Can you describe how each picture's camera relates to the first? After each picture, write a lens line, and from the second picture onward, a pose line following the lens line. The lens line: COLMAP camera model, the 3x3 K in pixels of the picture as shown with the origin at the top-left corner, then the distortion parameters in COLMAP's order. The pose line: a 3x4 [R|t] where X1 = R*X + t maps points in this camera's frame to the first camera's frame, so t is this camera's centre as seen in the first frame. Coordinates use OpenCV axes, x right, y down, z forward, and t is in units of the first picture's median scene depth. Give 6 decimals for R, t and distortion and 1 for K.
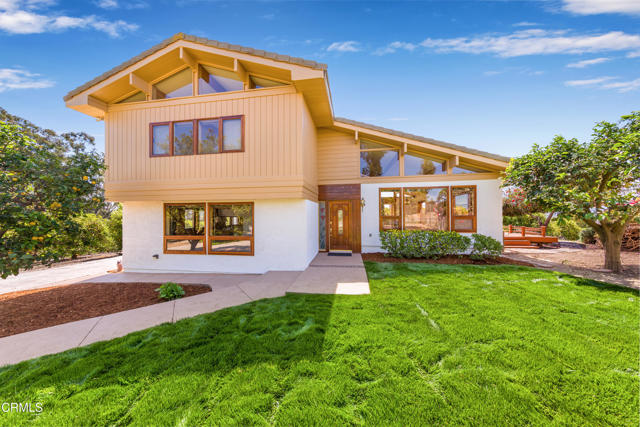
lens RADIAL K [[203.3, 0, 321.0], [0, 203.3, 215.7], [0, 0, 1]] dist [0.000065, 0.000001]
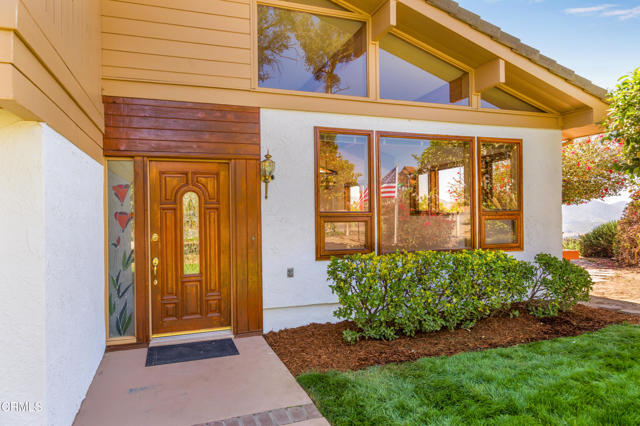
lens RADIAL K [[413.4, 0, 322.3], [0, 413.4, 211.5], [0, 0, 1]] dist [0.002466, 0.000225]
pose [[0.877309, -0.006209, 0.479887, -0.022777], [0.002713, 0.999965, 0.007977, -0.004655], [-0.479919, -0.005696, 0.877294, 0.401562]]
